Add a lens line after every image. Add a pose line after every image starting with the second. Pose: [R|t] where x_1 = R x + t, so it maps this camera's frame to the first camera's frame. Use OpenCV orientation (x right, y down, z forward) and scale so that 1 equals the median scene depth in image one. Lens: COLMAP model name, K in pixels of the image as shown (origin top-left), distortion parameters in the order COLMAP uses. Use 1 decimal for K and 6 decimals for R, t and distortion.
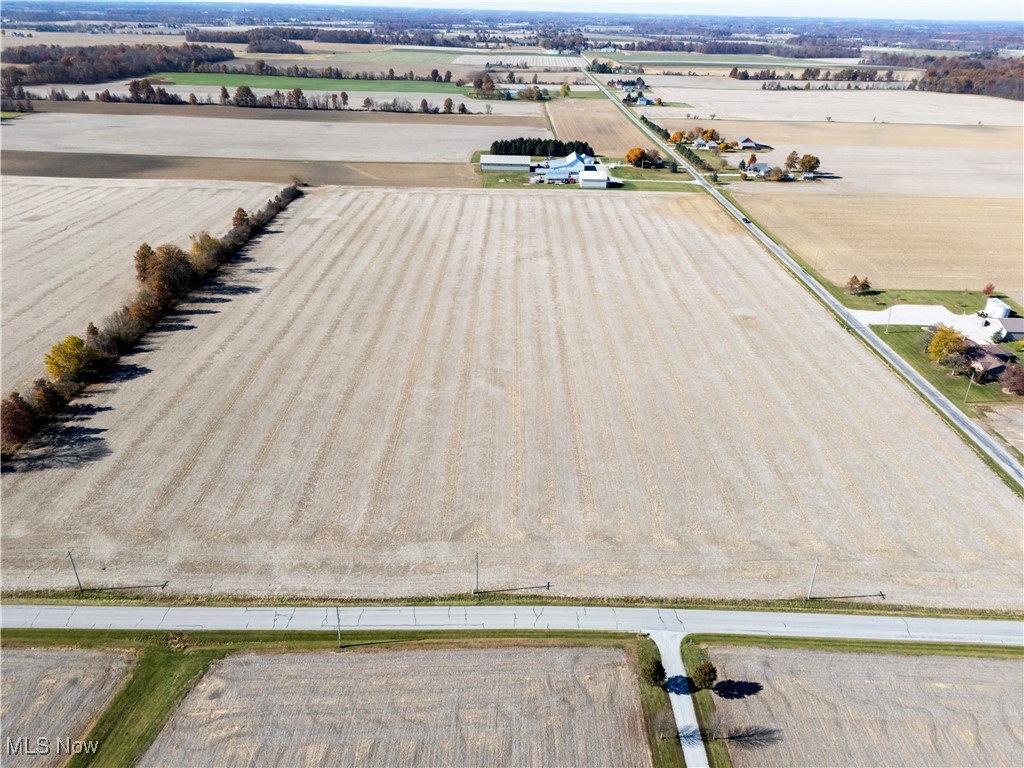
lens RADIAL K [[748.9, 0, 516.0], [0, 748.9, 381.4], [0, 0, 1]] dist [0.079499, -0.084925]
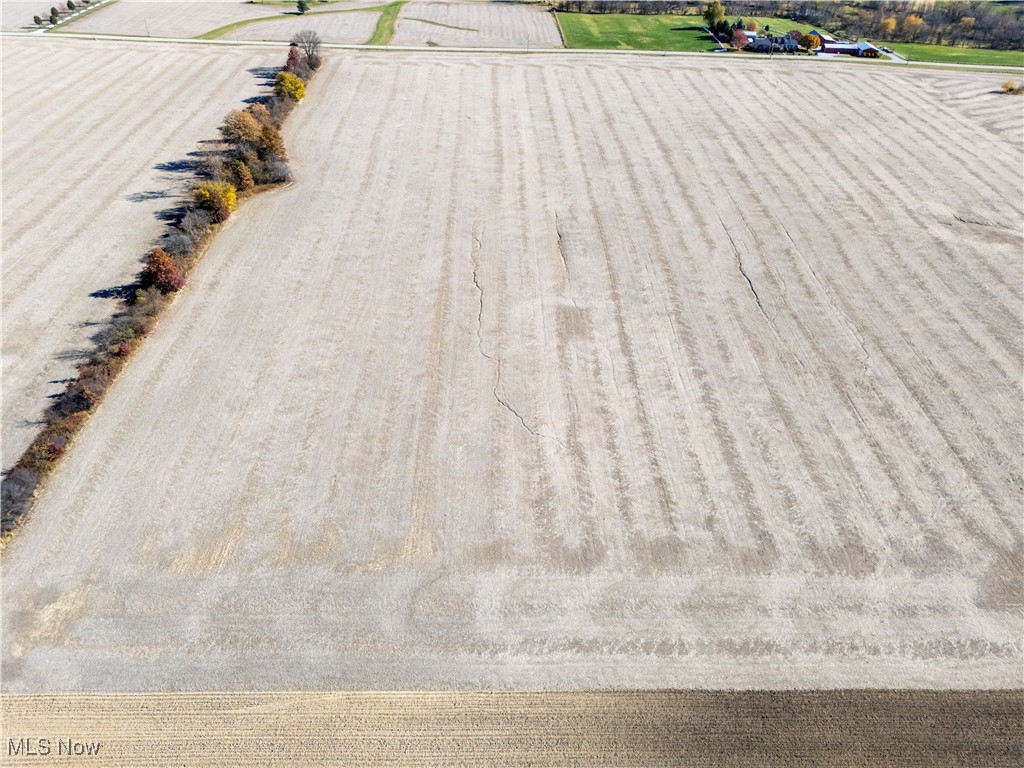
lens RADIAL K [[748.9, 0, 516.0], [0, 748.9, 381.4], [0, 0, 1]] dist [0.079499, -0.084925]
pose [[-0.998828, -0.032701, -0.035679, -0.715601], [-0.046560, 0.448027, 0.892807, -0.805820], [-0.013210, 0.893422, -0.449025, 1.568080]]
